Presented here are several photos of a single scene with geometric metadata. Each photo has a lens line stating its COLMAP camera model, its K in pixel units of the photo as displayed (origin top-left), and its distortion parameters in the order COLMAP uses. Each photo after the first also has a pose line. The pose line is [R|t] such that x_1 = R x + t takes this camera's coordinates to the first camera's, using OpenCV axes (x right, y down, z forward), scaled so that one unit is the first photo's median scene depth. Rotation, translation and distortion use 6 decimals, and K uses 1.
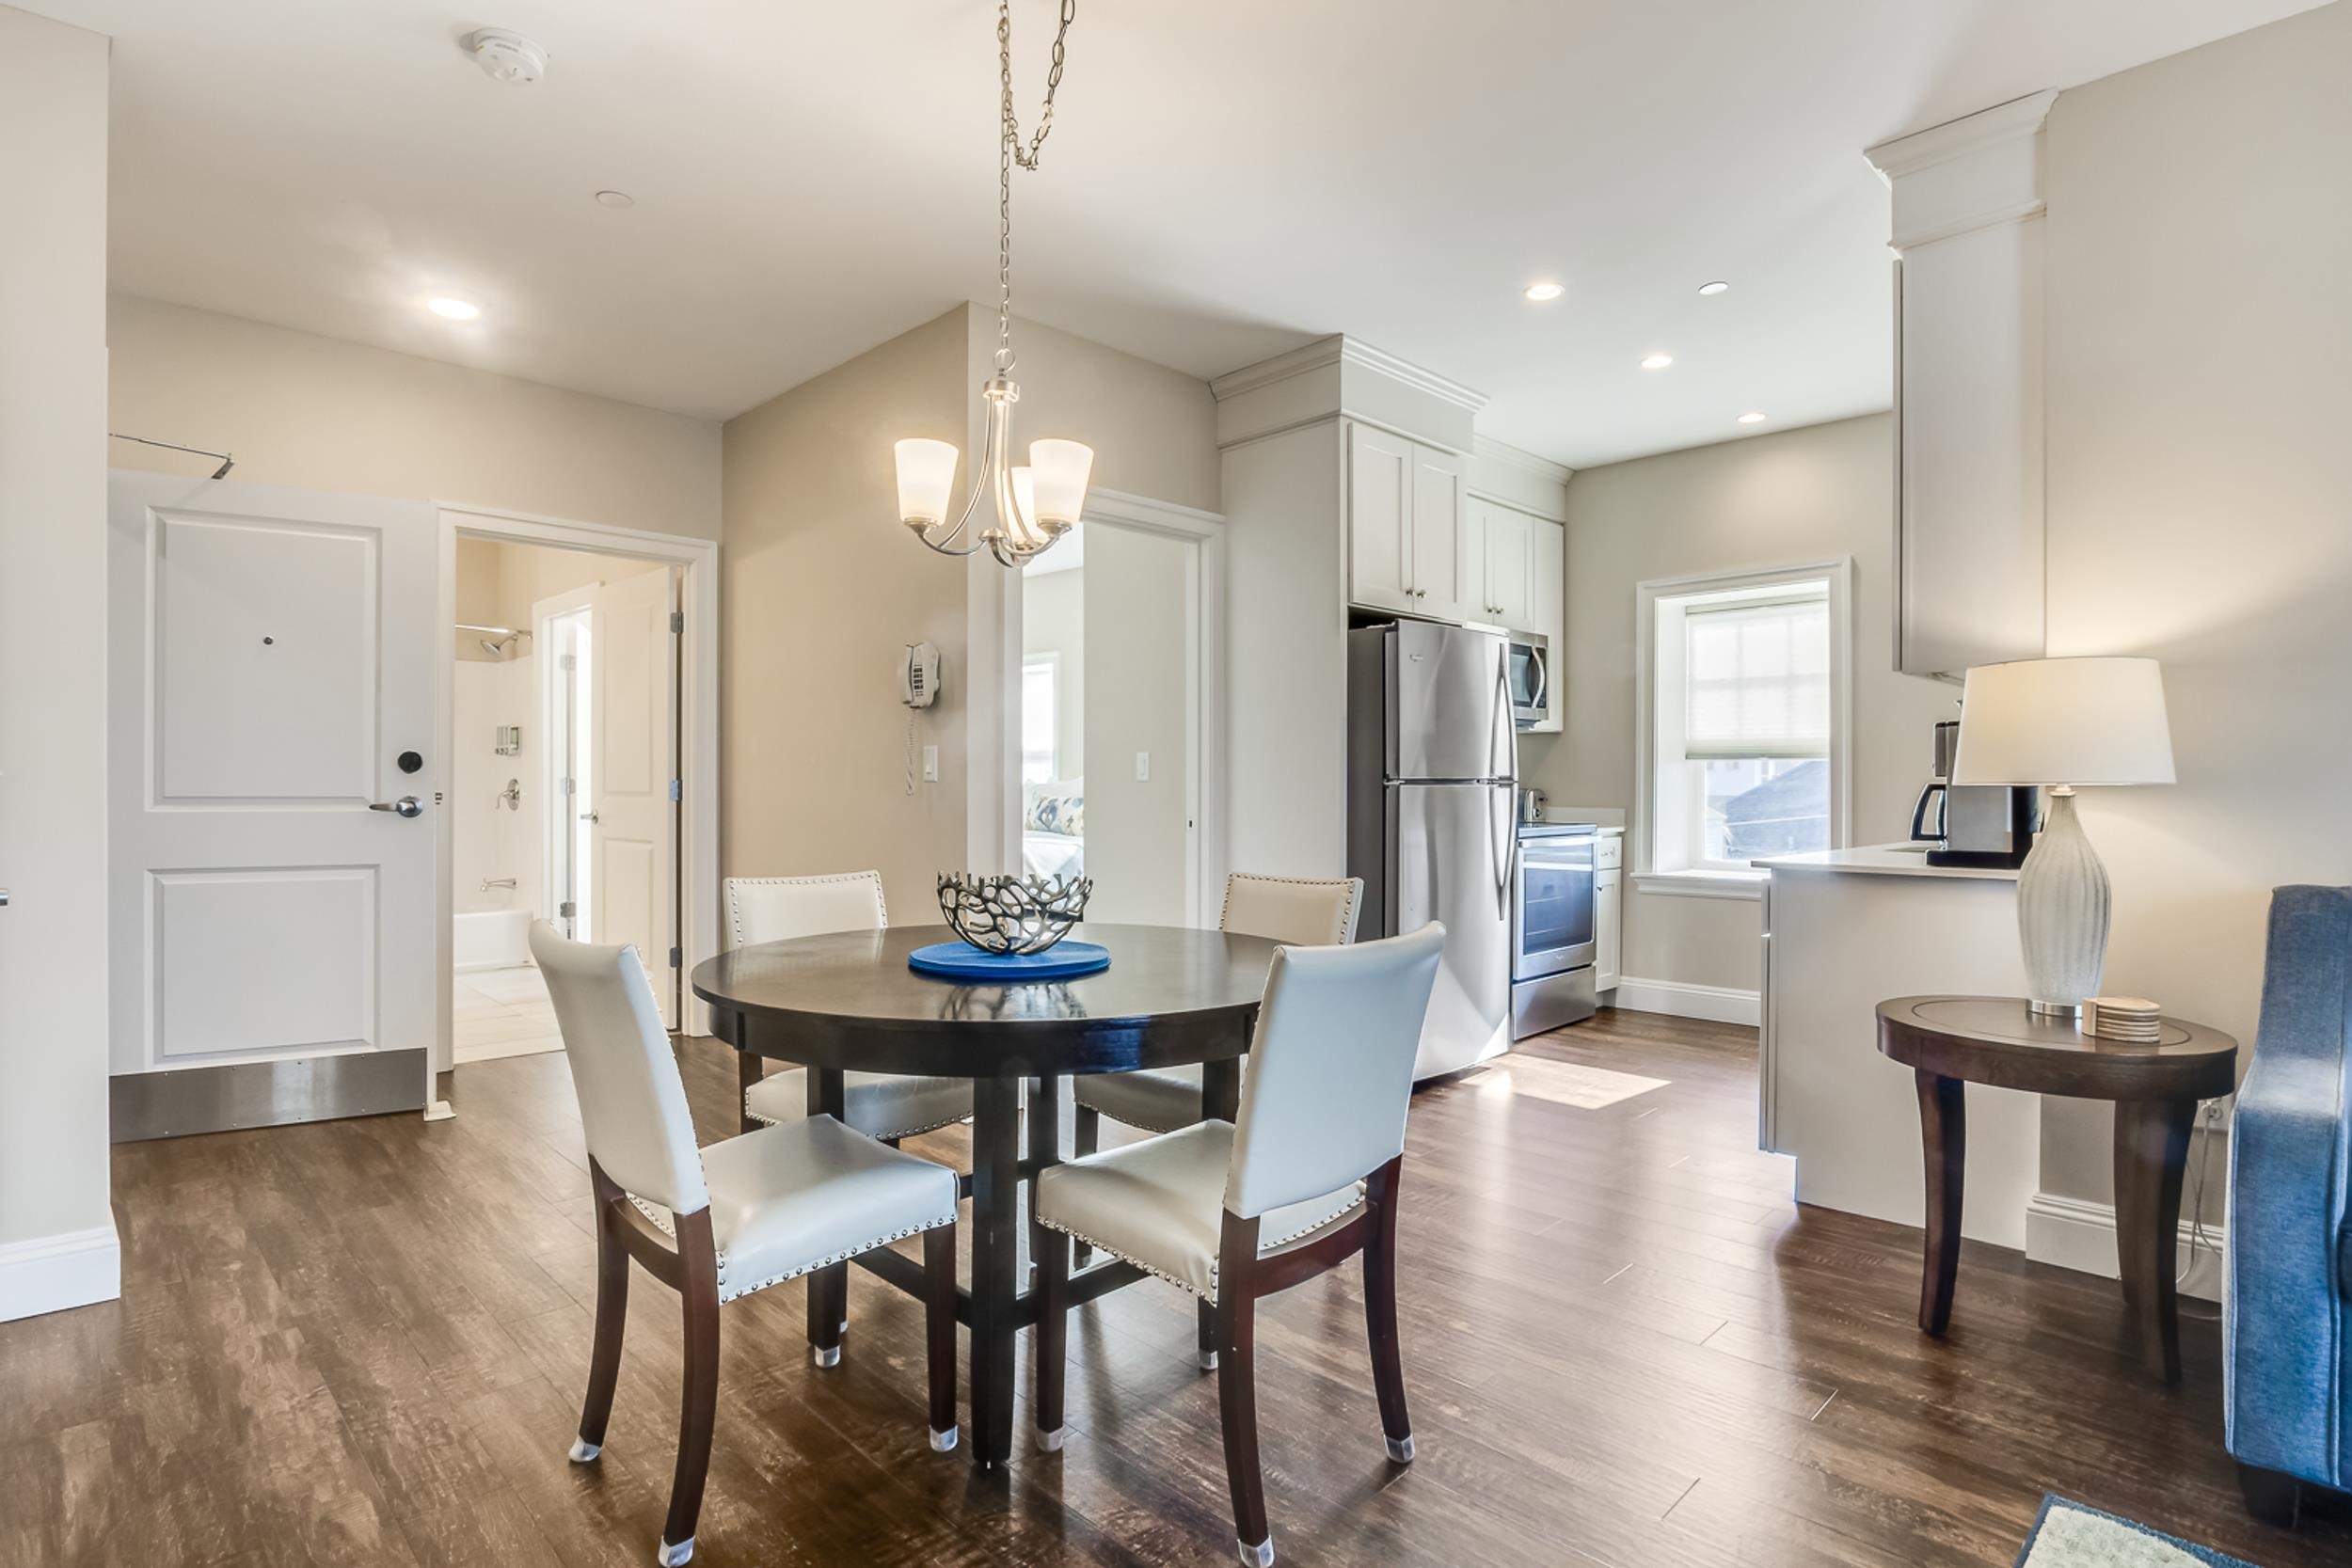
lens RADIAL K [[1213.0, 0, 1176.0], [0, 1213.0, 784.0], [0, 0, 1]] dist [-0.005957, 0.000401]
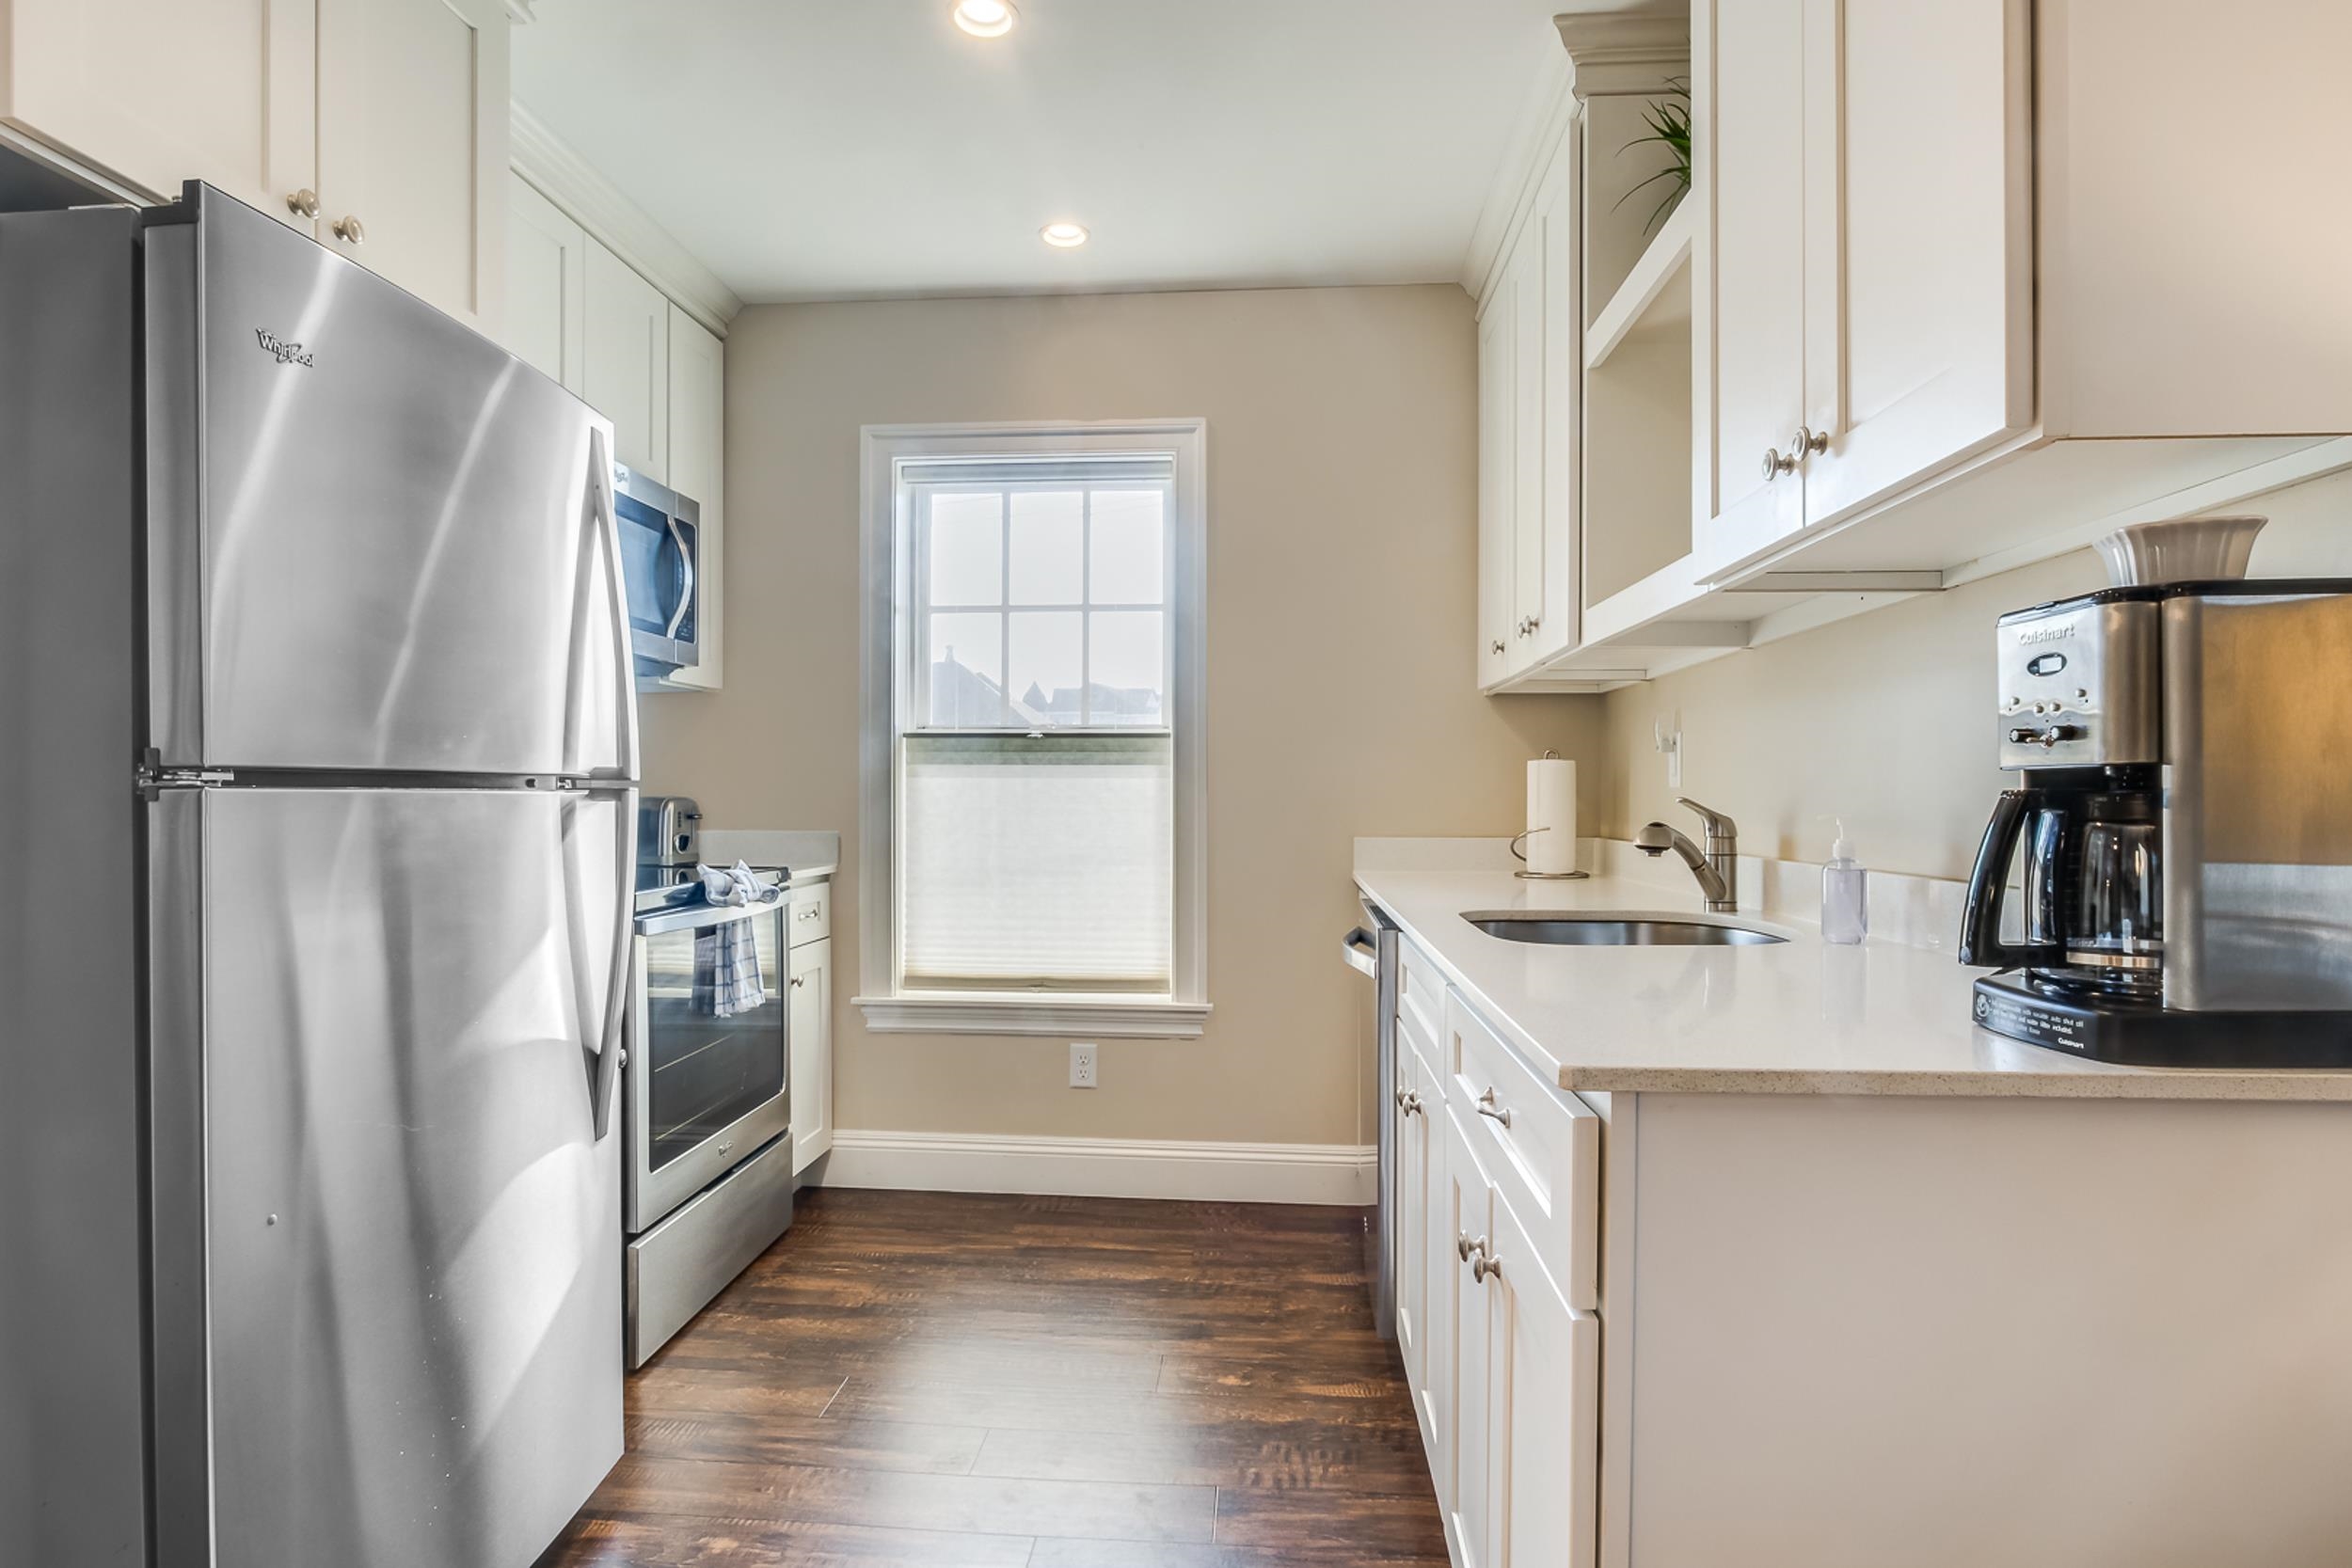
lens RADIAL K [[1213.1, 0, 1144.5], [0, 1213.1, 806.5], [0, 0, 1]] dist [-0.001928, -0.000273]
pose [[0.779476, -0.004930, 0.626412, 0.148096], [-0.004121, 0.999907, 0.012997, -0.000025], [-0.626418, -0.012713, 0.779384, 0.539496]]
